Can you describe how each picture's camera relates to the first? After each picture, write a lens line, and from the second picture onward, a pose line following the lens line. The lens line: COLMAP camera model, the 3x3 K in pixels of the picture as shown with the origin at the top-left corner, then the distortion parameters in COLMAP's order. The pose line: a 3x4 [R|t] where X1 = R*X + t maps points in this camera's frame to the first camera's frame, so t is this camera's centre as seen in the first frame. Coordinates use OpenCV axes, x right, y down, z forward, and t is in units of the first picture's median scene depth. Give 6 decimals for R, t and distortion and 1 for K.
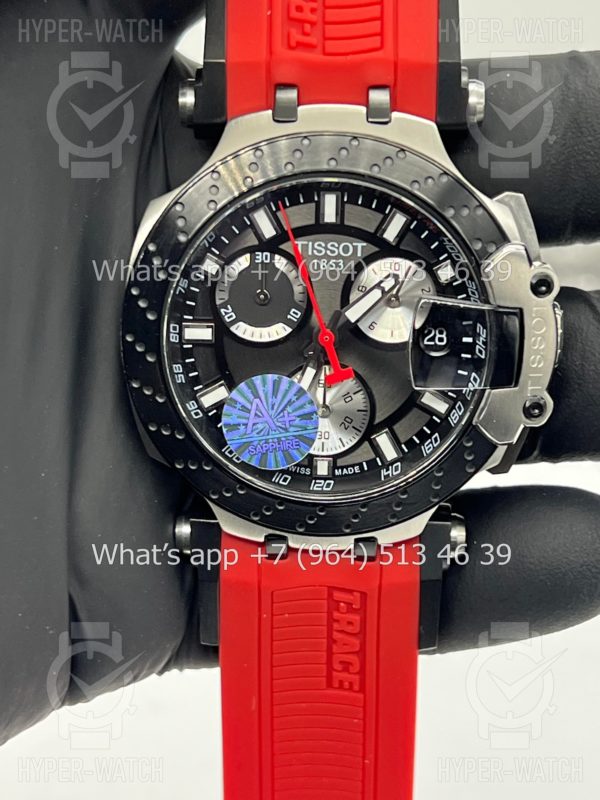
lens RADIAL K [[1890.6, 0, 298.4], [0, 1890.6, 398.6], [0, 0, 1]] dist [0.176634, 0.000000]
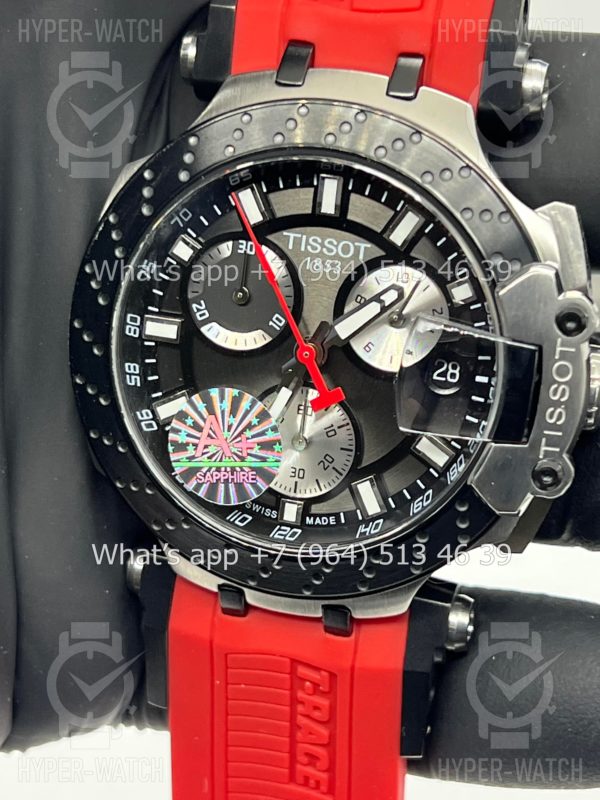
lens RADIAL K [[1890.6, 0, 298.6], [0, 1890.6, 407.1], [0, 0, 1]] dist [0.176634, 0.000000]
pose [[0.966448, 0.132186, -0.220238, 0.192775], [-0.138573, 0.990257, -0.013738, 0.002339], [0.216276, 0.043796, 0.975349, 0.203538]]
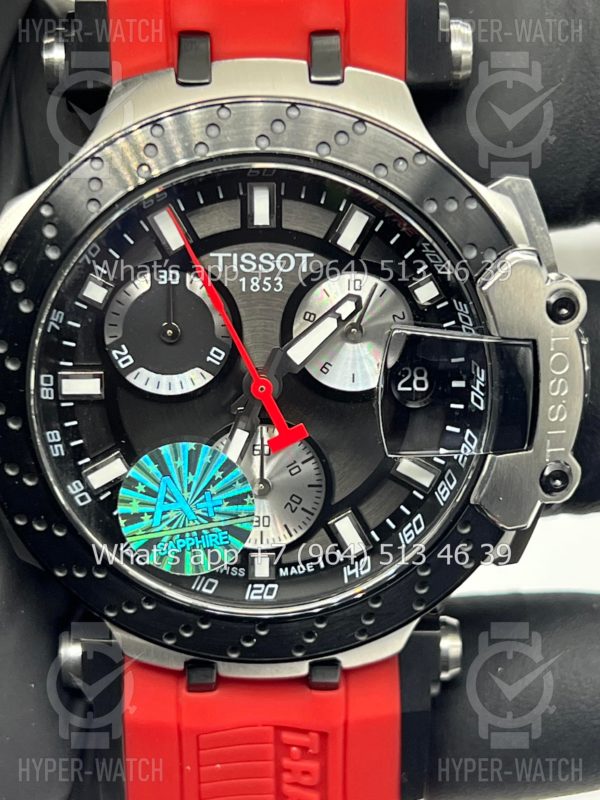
lens RADIAL K [[1890.6, 0, 295.8], [0, 1890.6, 396.1], [0, 0, 1]] dist [0.176634, 0.000000]
pose [[0.999141, -0.029626, 0.028974, 0.006839], [0.029243, 0.999480, 0.013579, -0.038029], [-0.029361, -0.012720, 0.999488, 0.286288]]
